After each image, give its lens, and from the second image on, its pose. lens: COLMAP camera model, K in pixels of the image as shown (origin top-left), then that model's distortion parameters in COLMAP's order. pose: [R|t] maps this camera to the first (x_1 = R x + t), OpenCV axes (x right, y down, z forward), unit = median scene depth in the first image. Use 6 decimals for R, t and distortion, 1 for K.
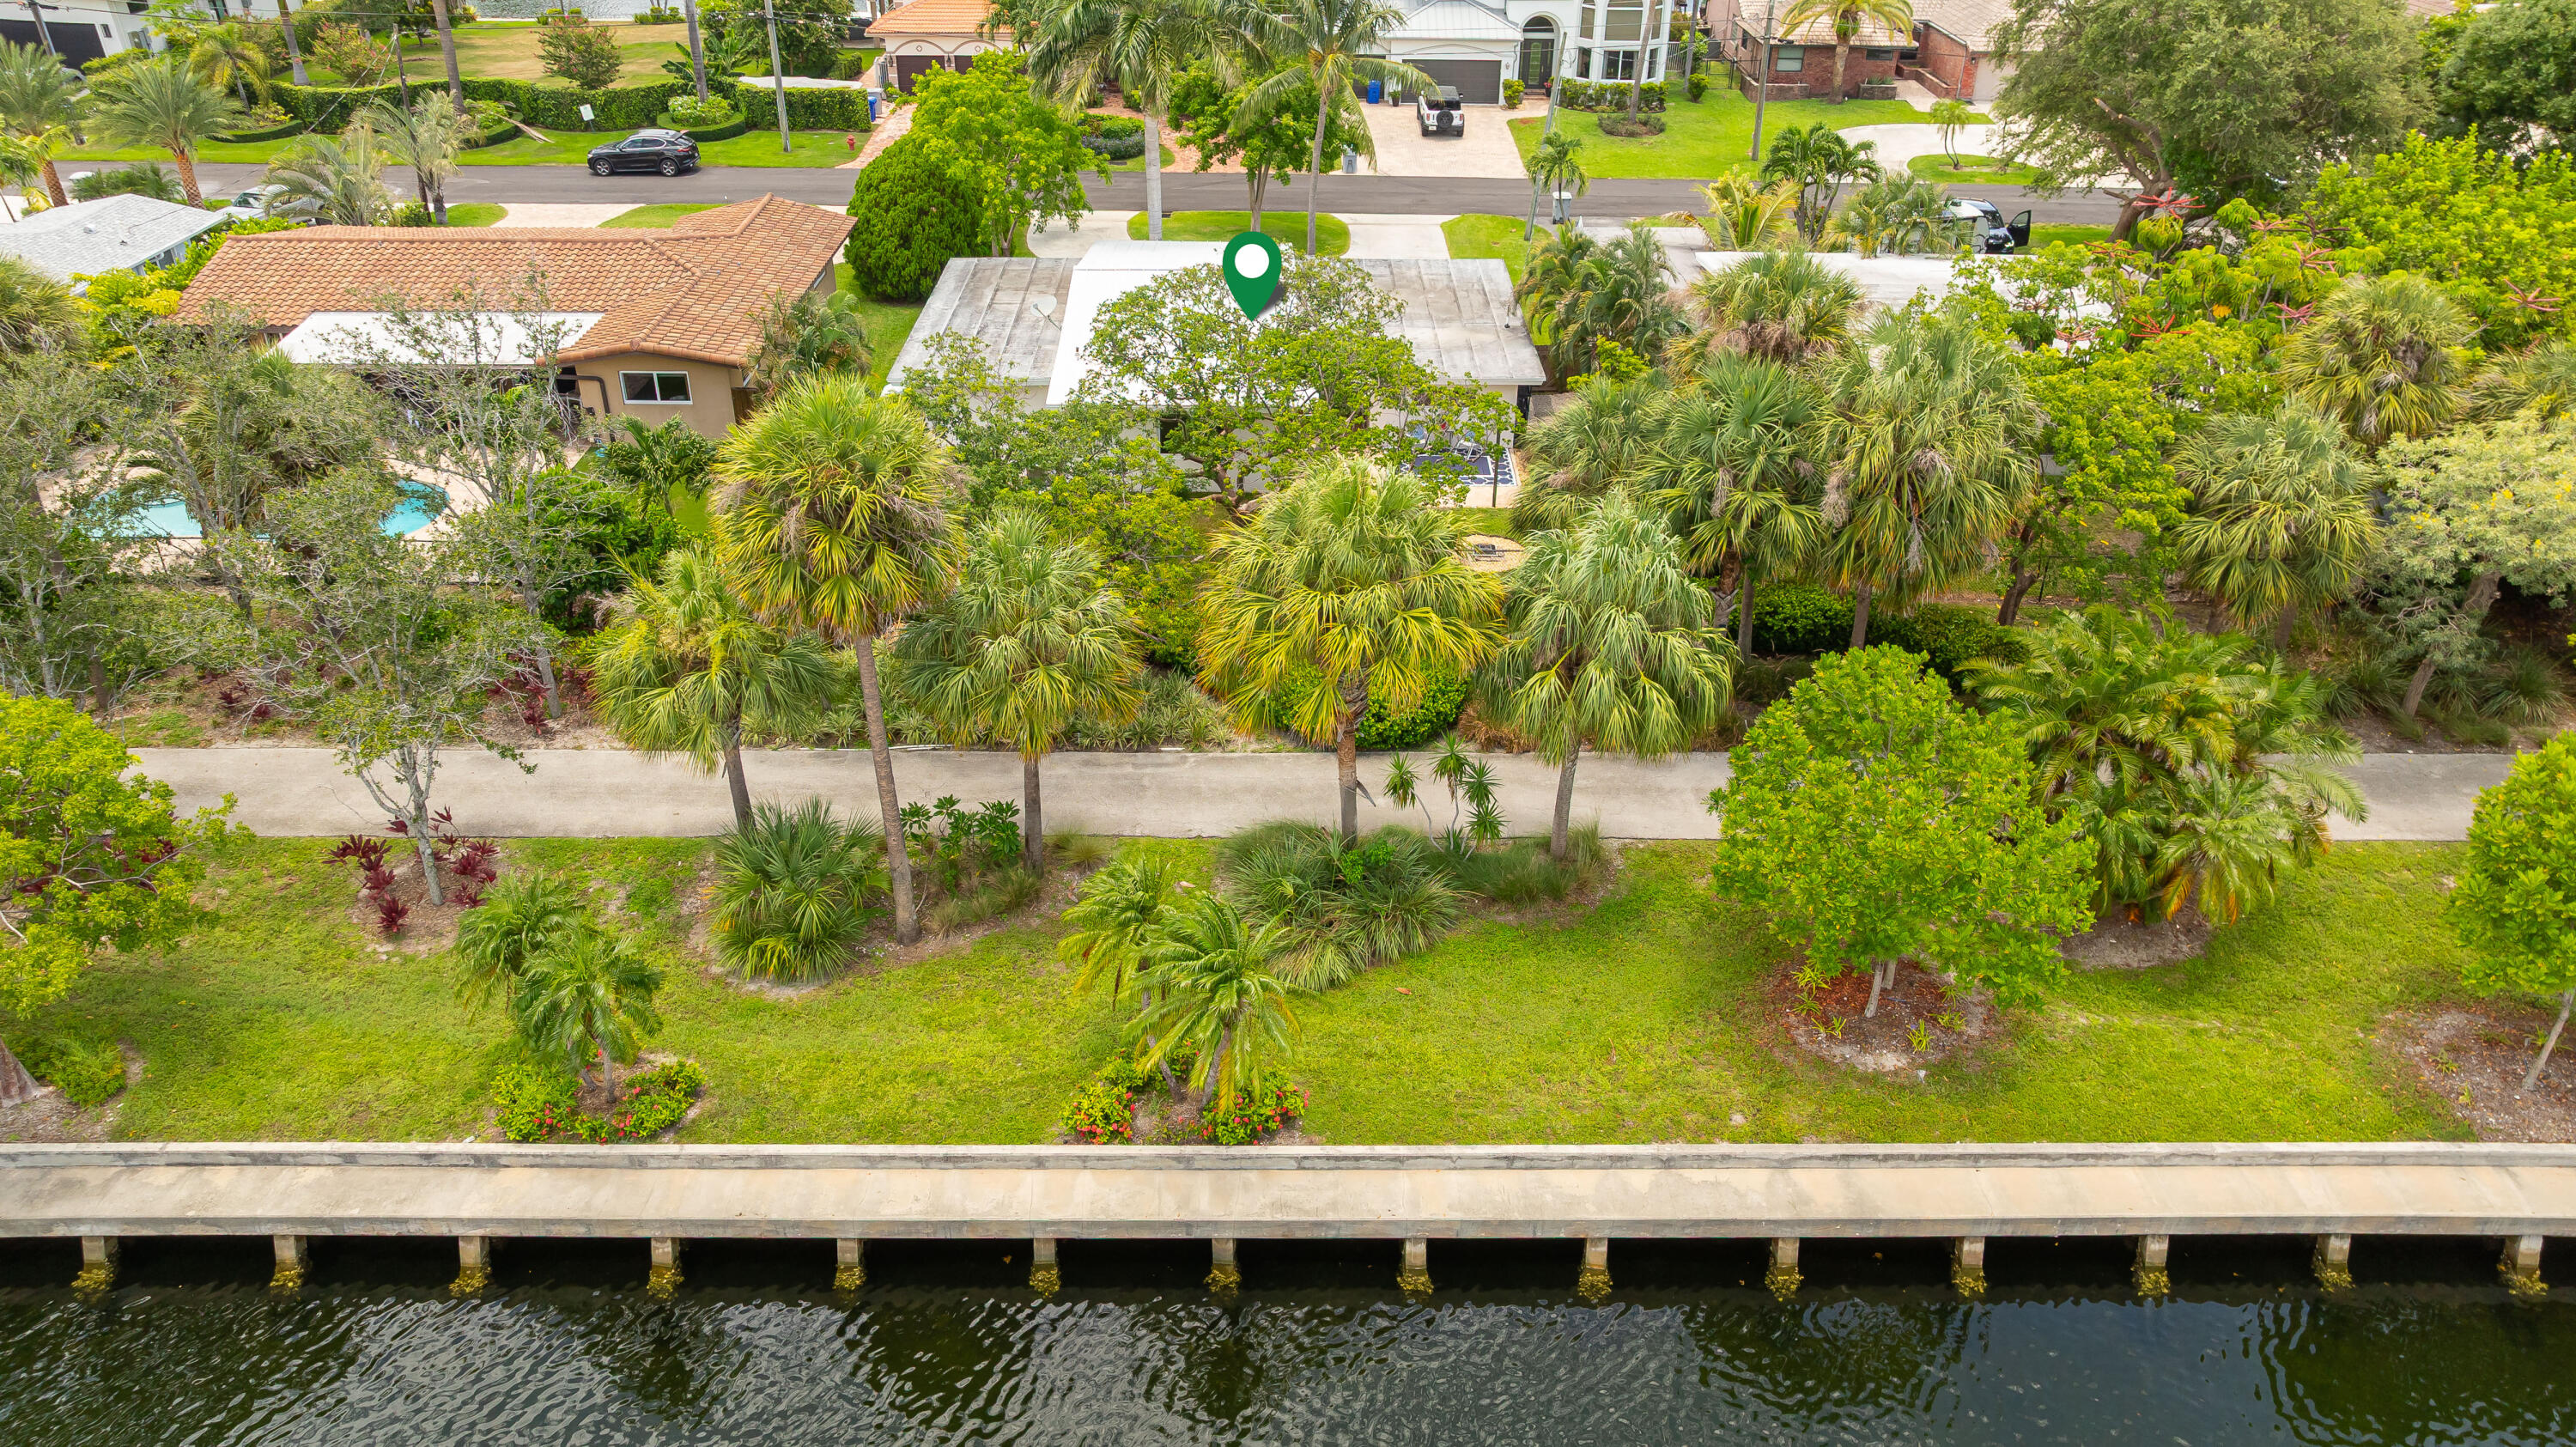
lens RADIAL K [[1792.3, 0, 1288.0], [0, 1792.3, 723.5], [0, 0, 1]] dist [-0.045331, 0.040627]
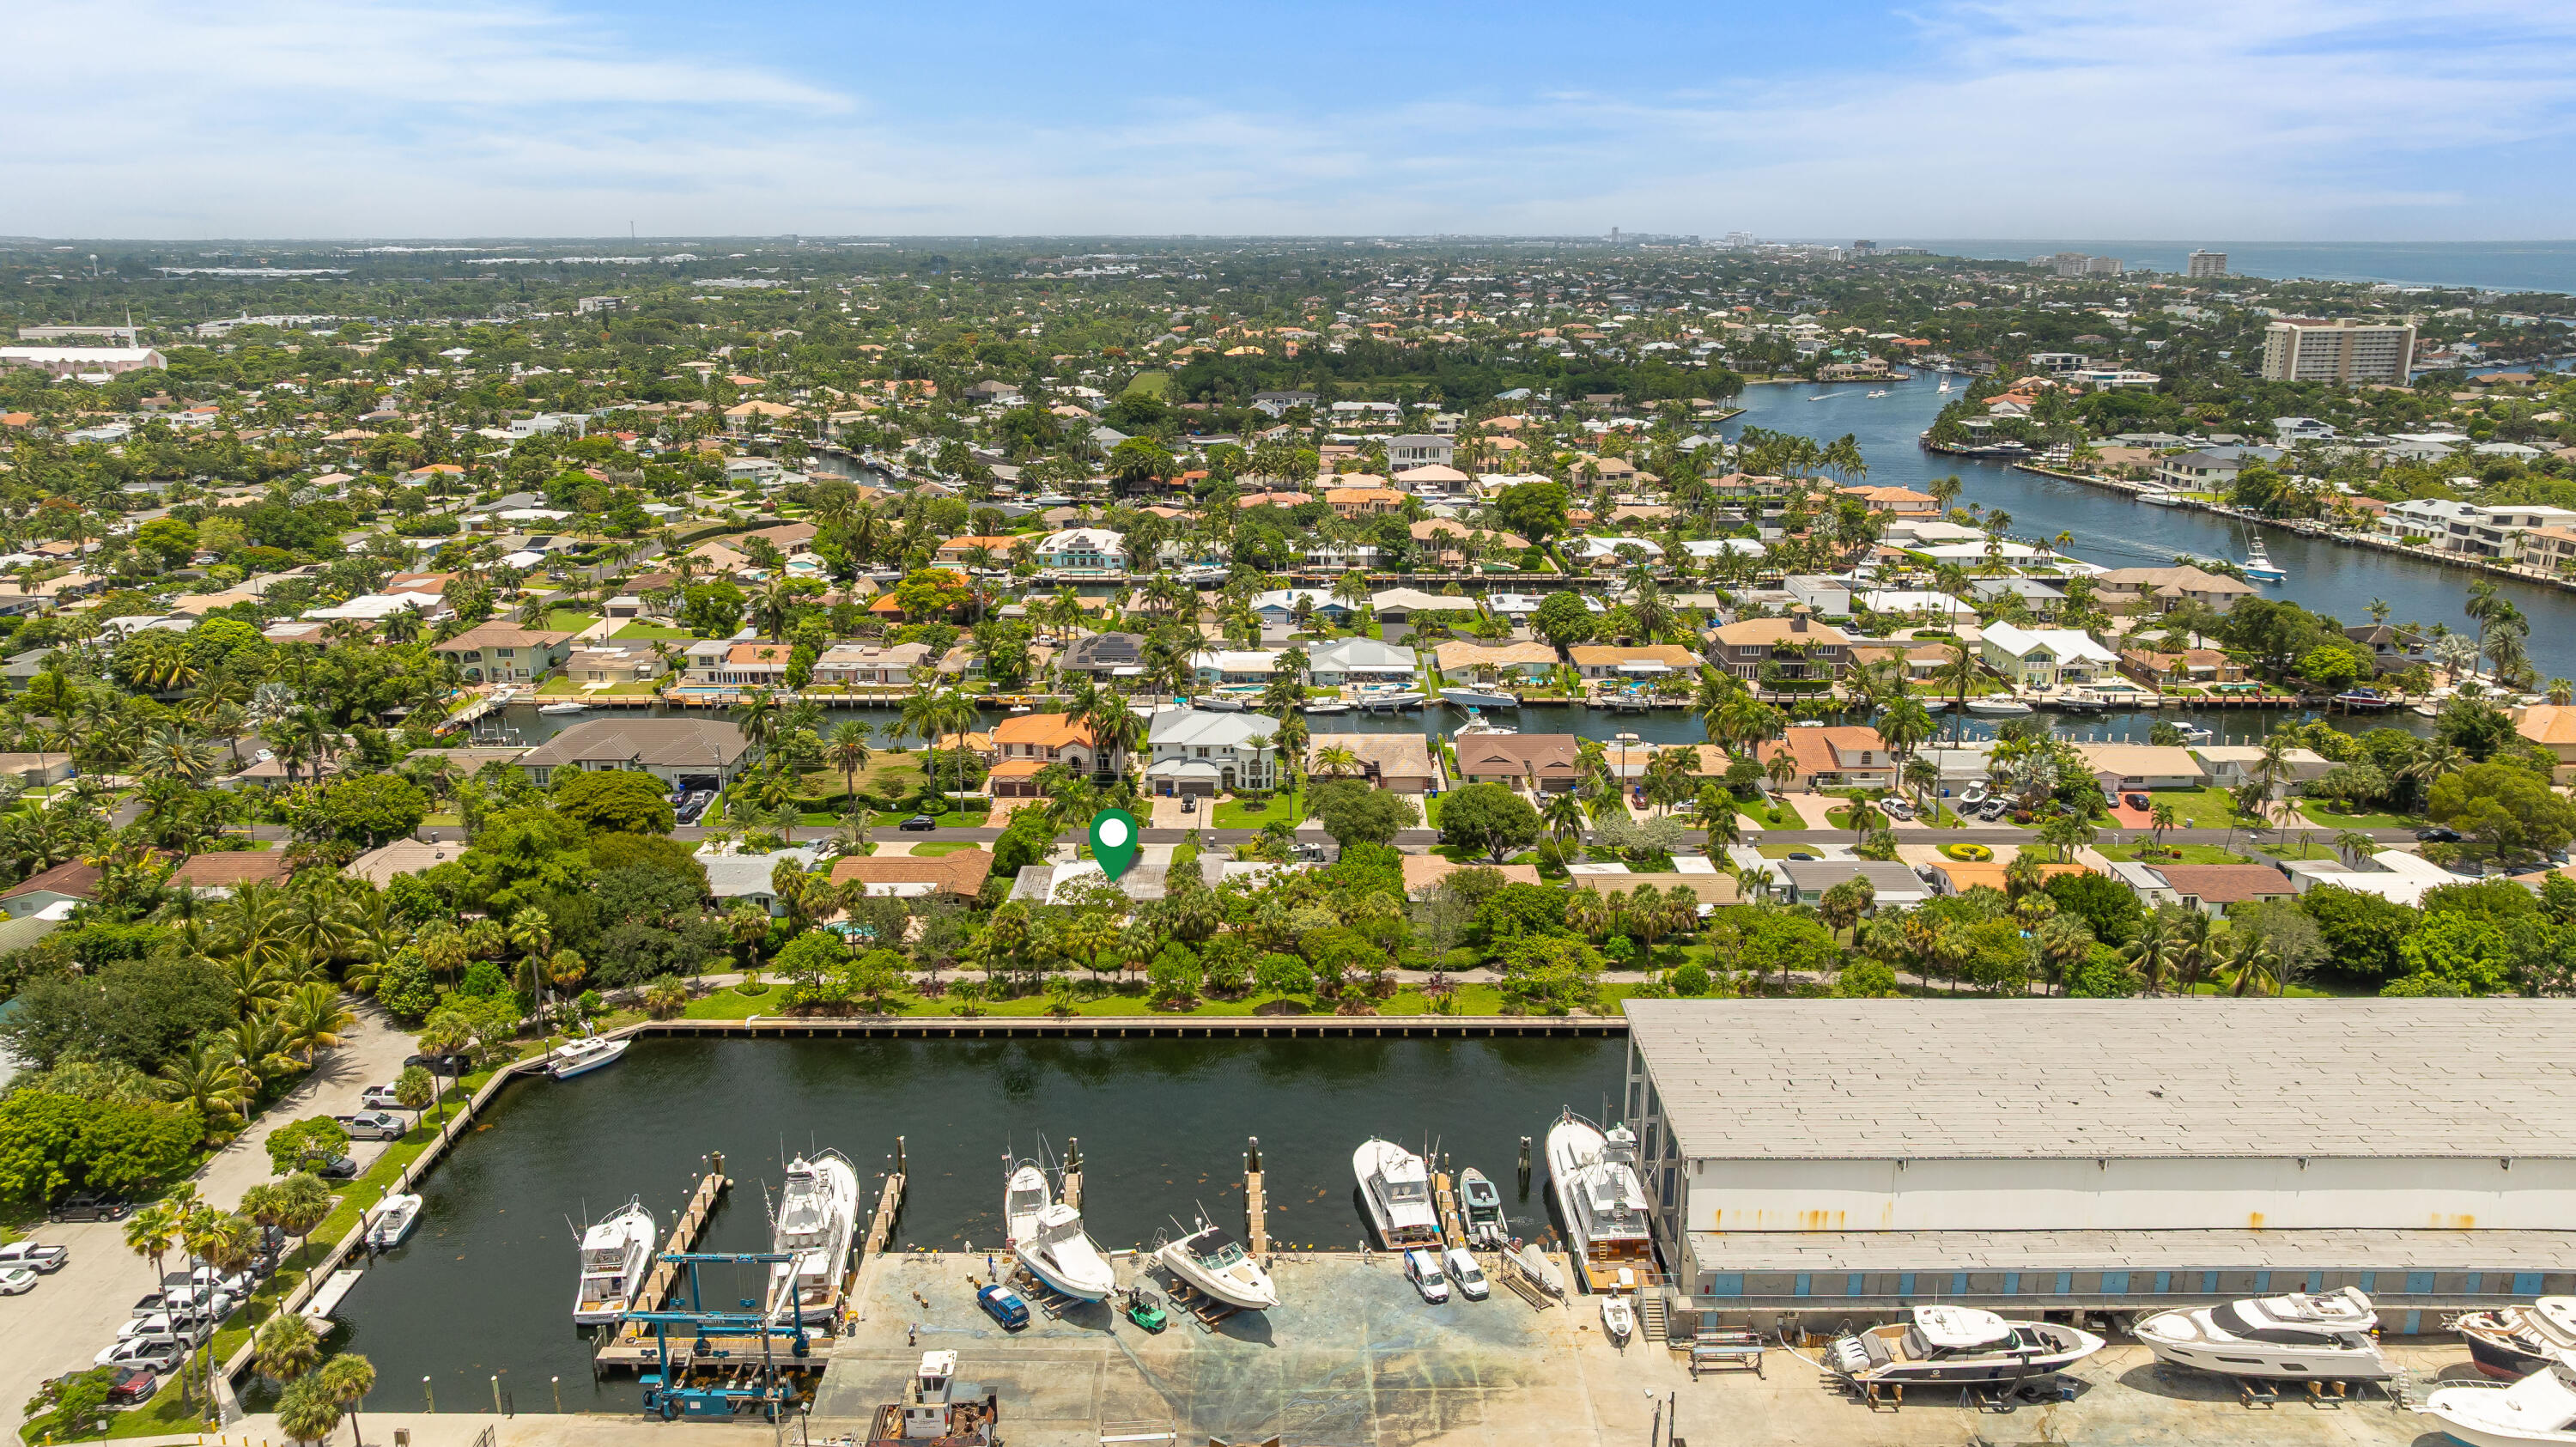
lens RADIAL K [[1804.2, 0, 1288.0], [0, 1804.2, 723.5], [0, 0, 1]] dist [-0.060170, 0.067441]
pose [[0.999805, -0.015953, -0.011674, 0.381487], [0.012122, 0.961246, -0.275424, 0.459957], [0.015616, 0.275228, 0.961252, -2.490282]]
